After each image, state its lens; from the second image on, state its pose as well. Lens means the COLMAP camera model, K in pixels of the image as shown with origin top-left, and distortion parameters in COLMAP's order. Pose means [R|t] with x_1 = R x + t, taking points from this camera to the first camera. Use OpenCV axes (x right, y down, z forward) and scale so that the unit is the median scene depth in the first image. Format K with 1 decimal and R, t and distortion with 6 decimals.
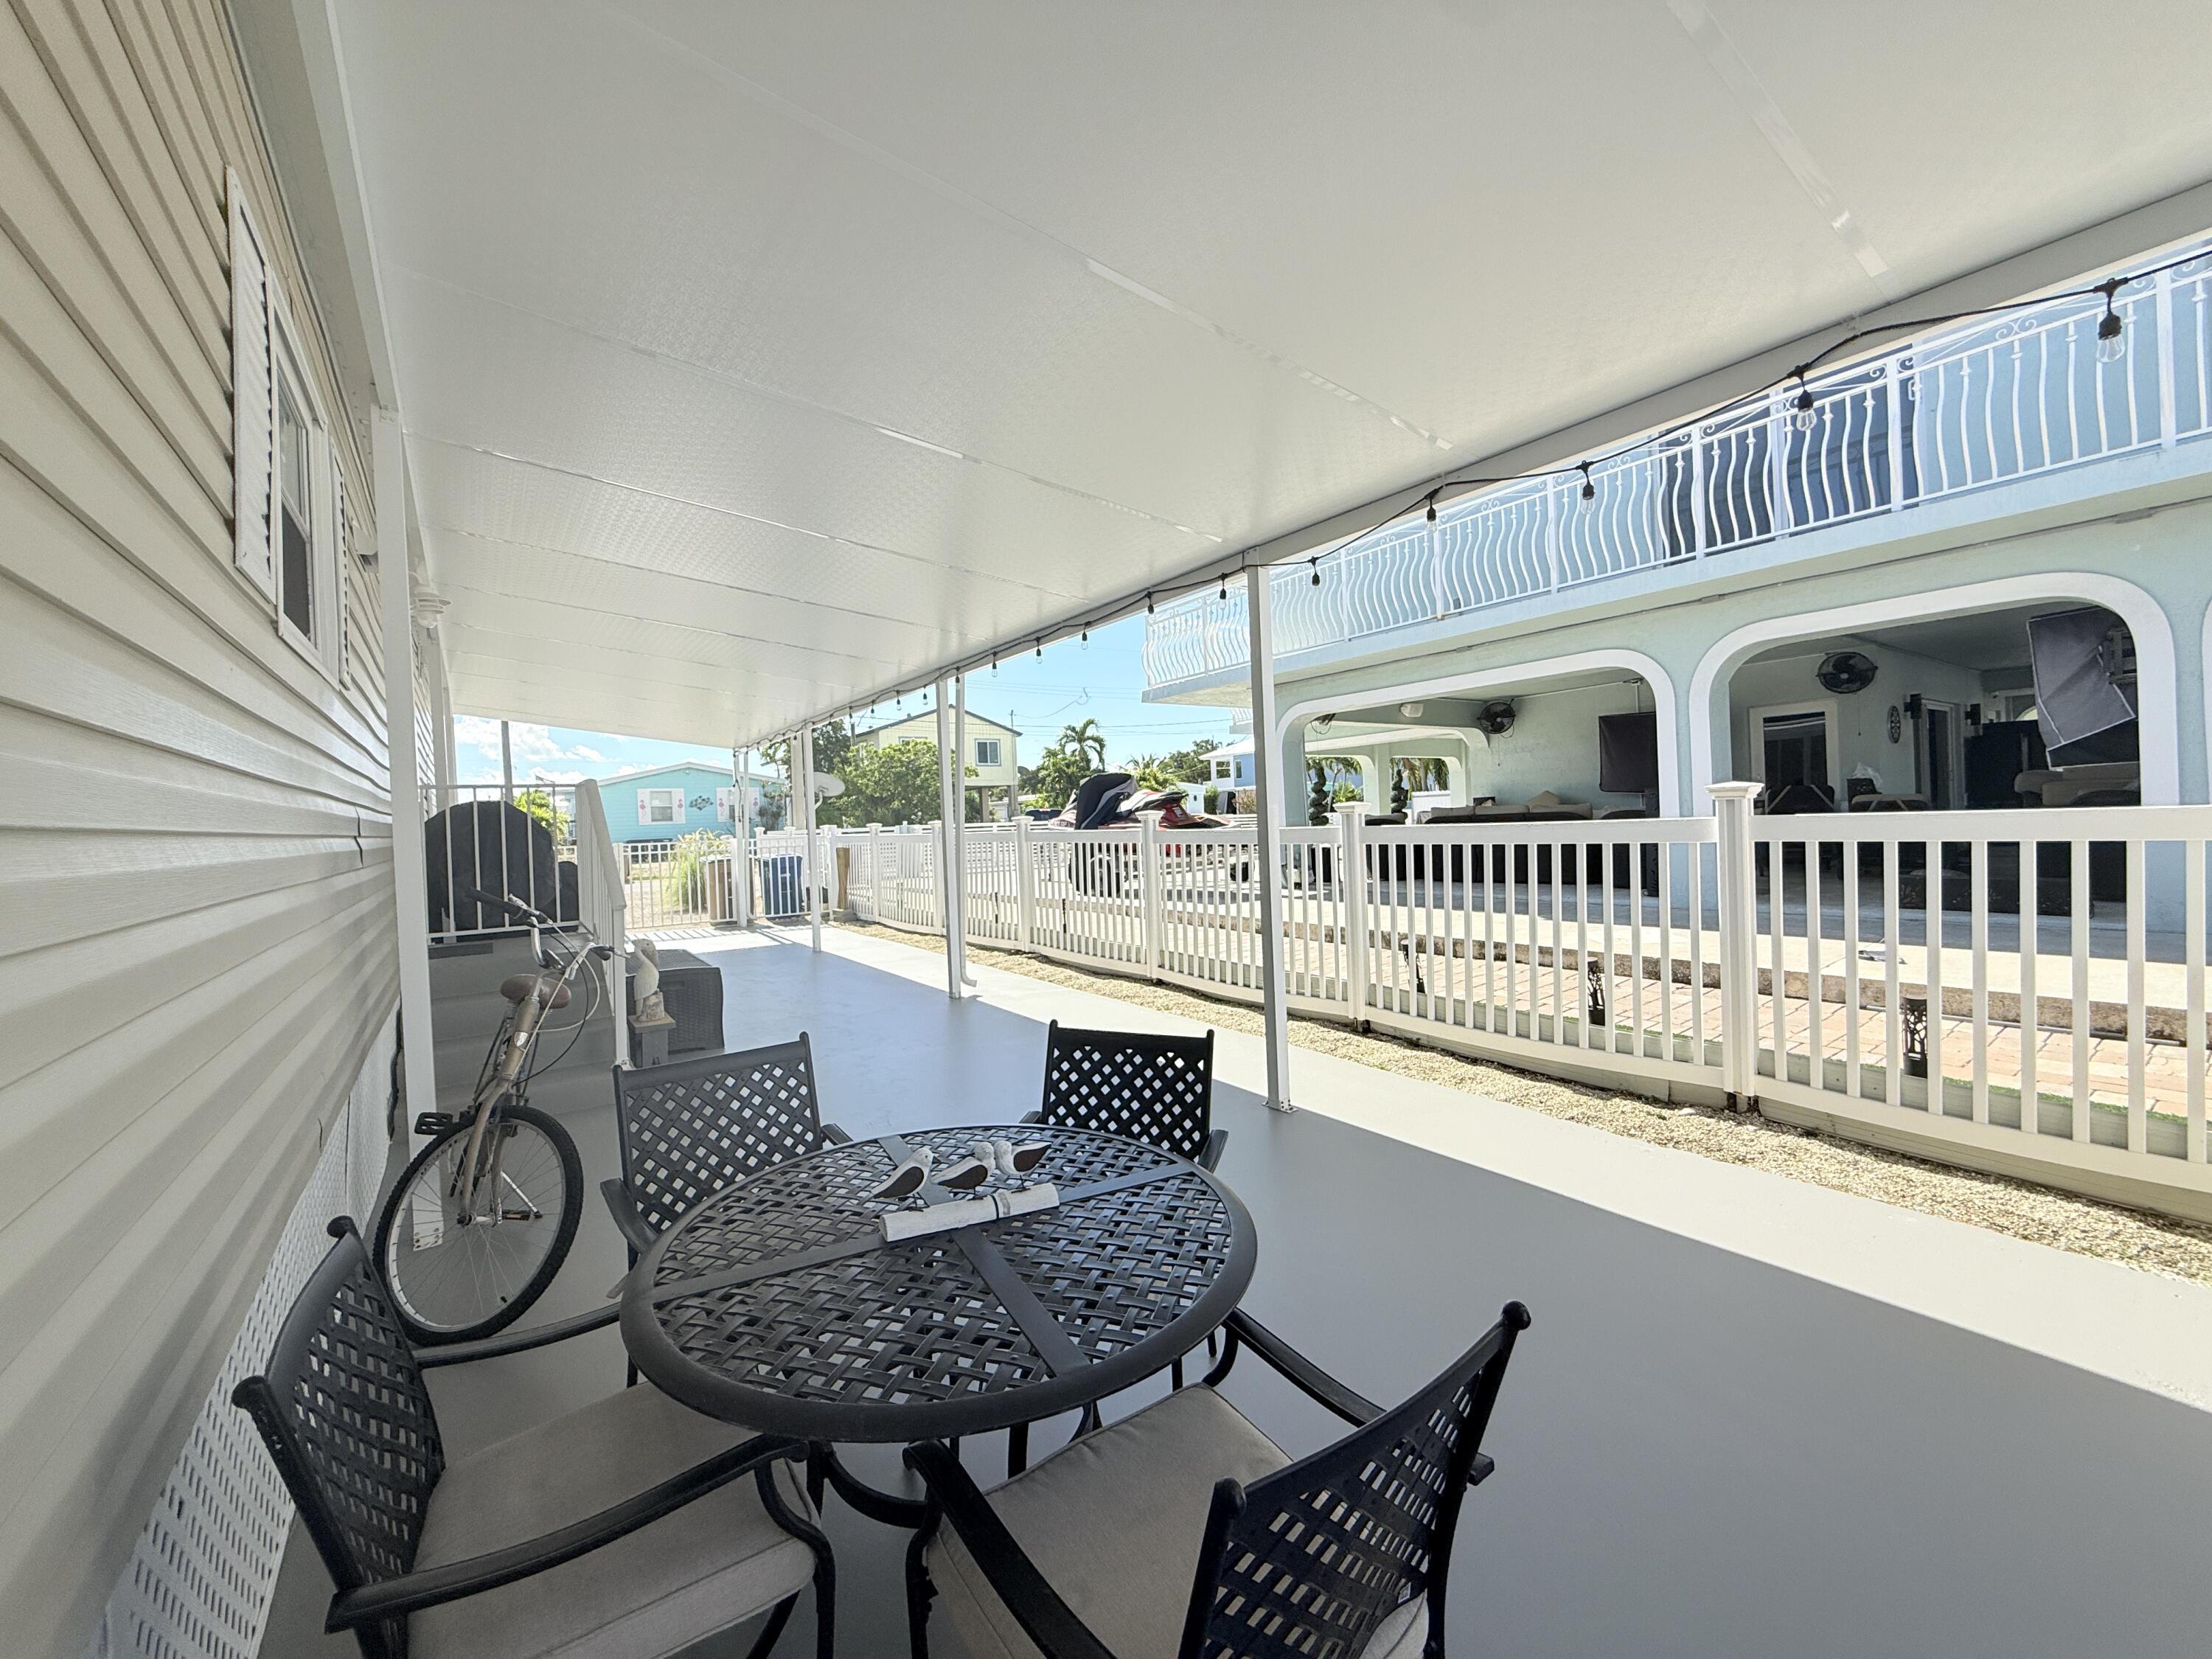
lens RADIAL K [[882.5, 0, 1093.7], [0, 882.5, 833.1], [0, 0, 1]] dist [0.001180, -0.000291]
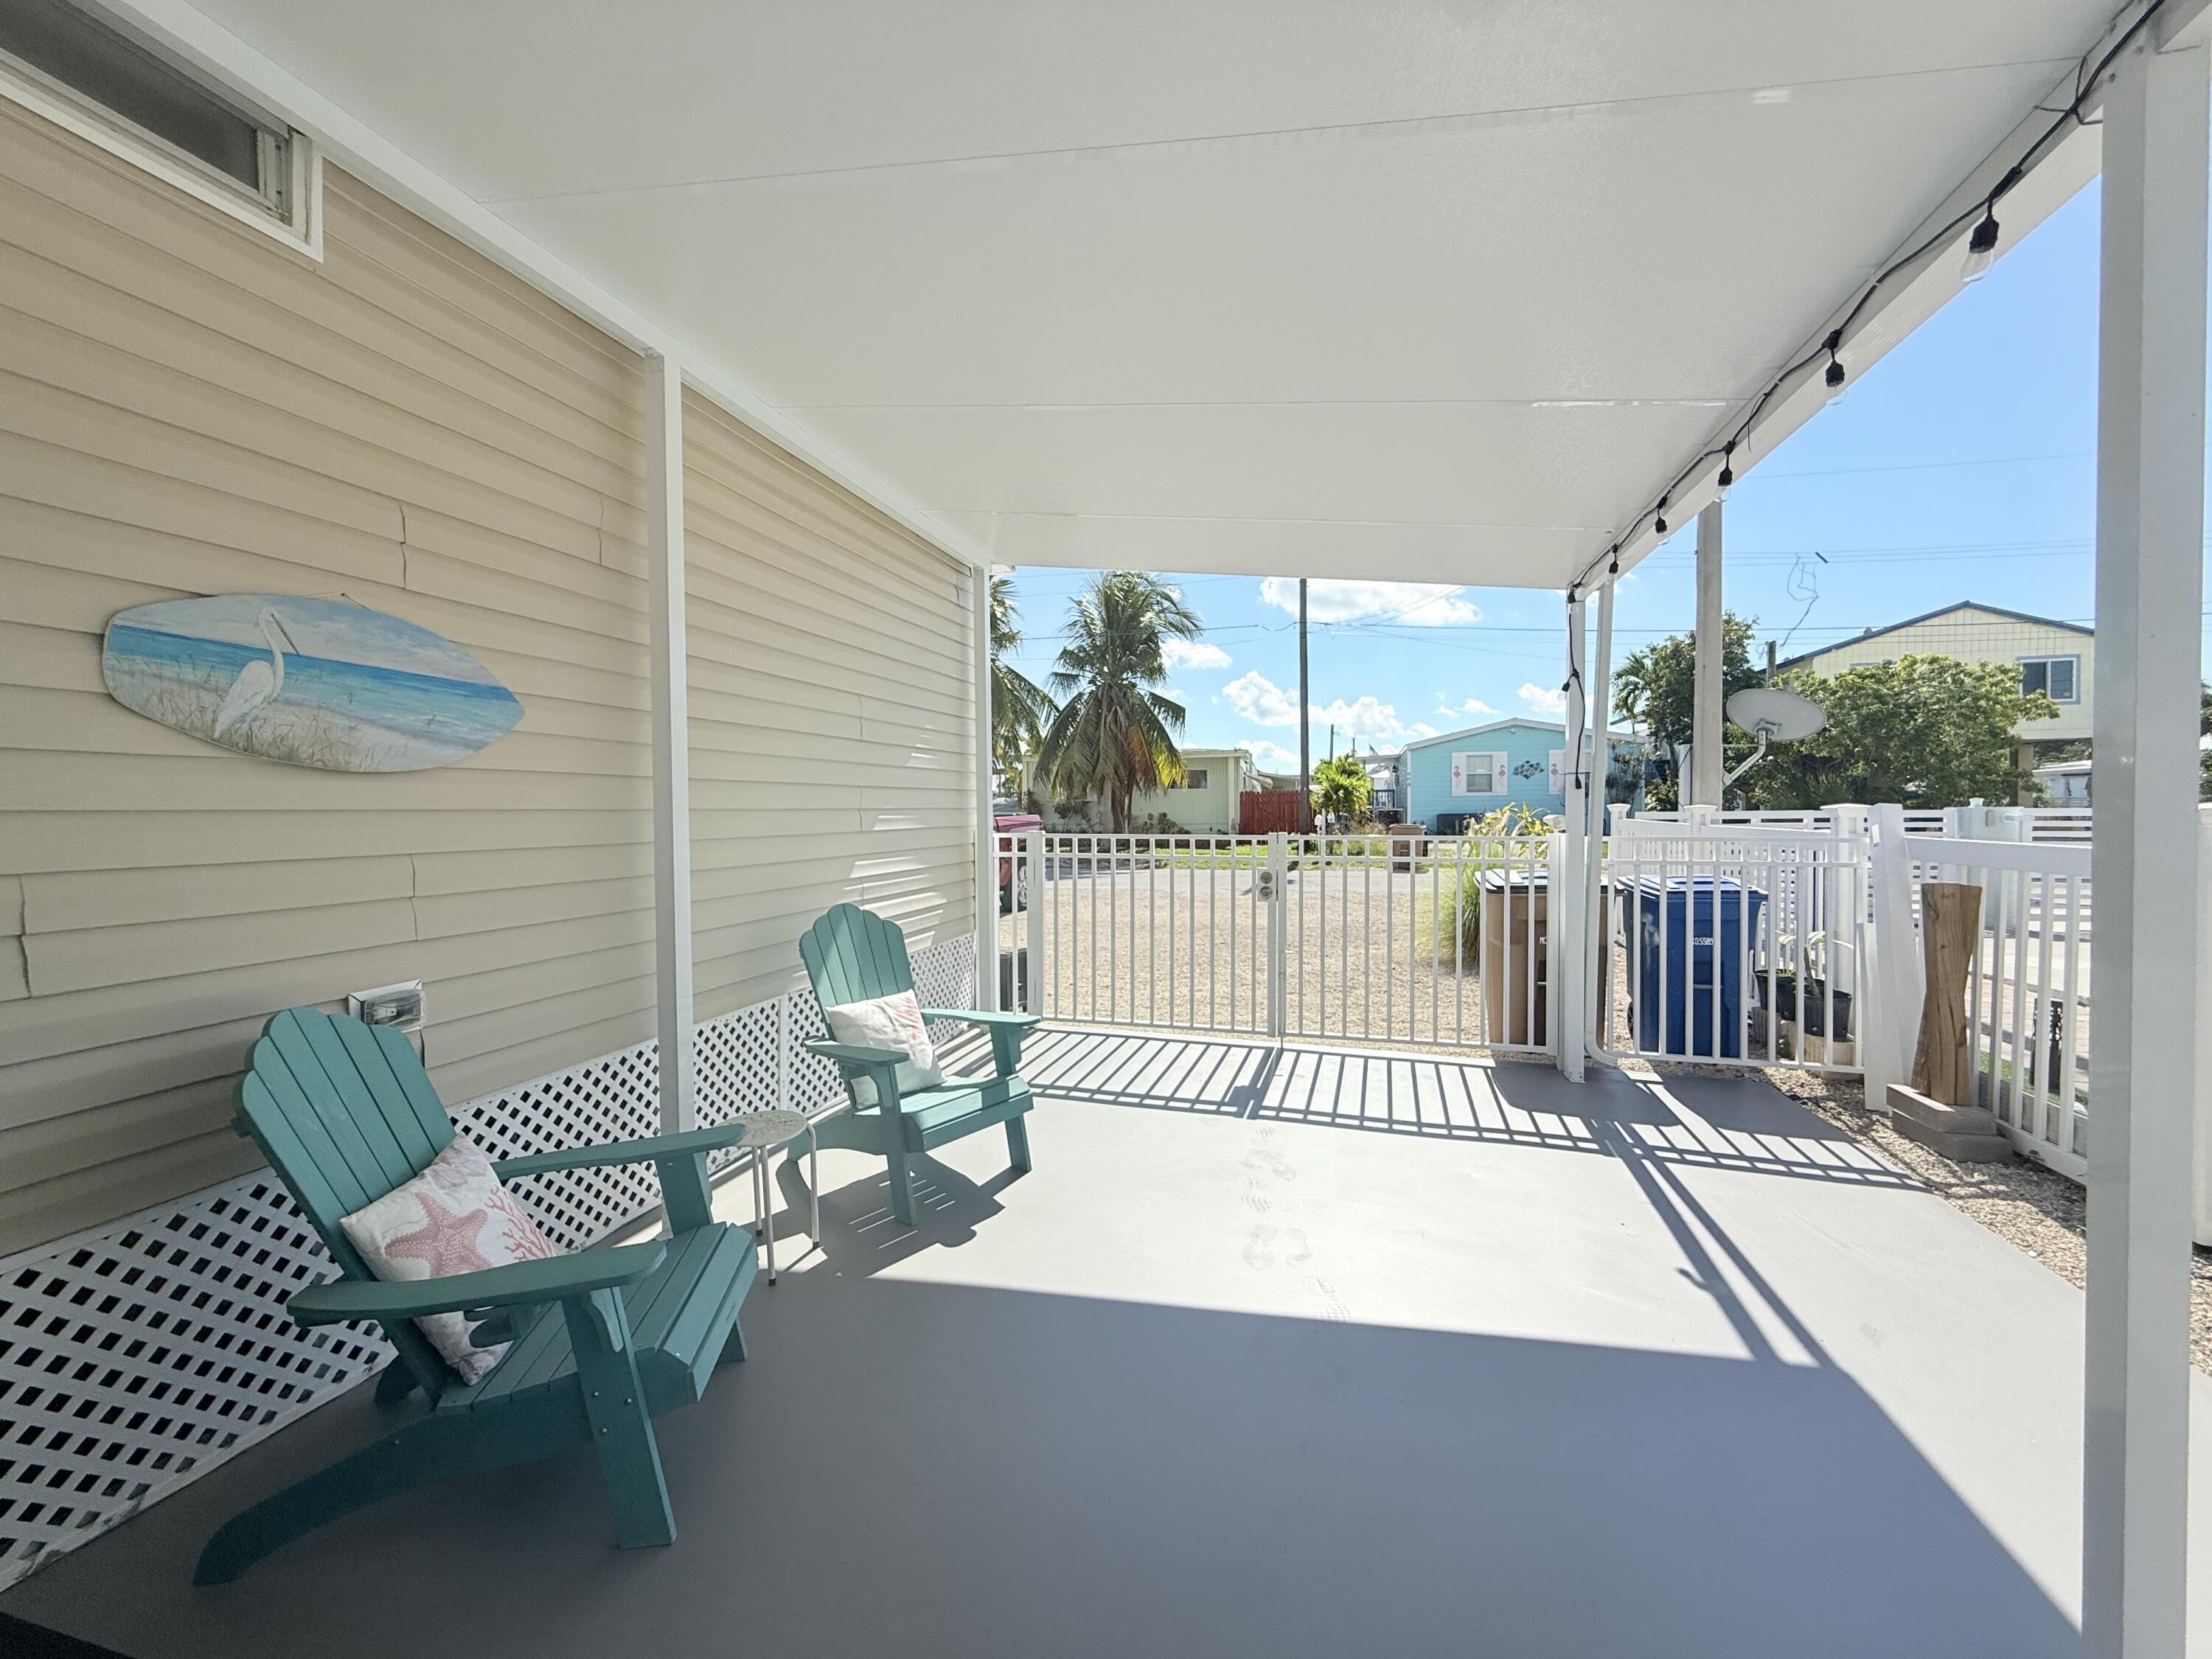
lens RADIAL K [[882.5, 0, 1090.2], [0, 882.5, 828.9], [0, 0, 1]] dist [0.001180, -0.000291]
pose [[0.631858, 0.050027, -0.773468, -0.130227], [-0.029642, 0.998745, 0.040383, -0.001935], [0.774517, -0.002589, 0.632548, 0.325500]]
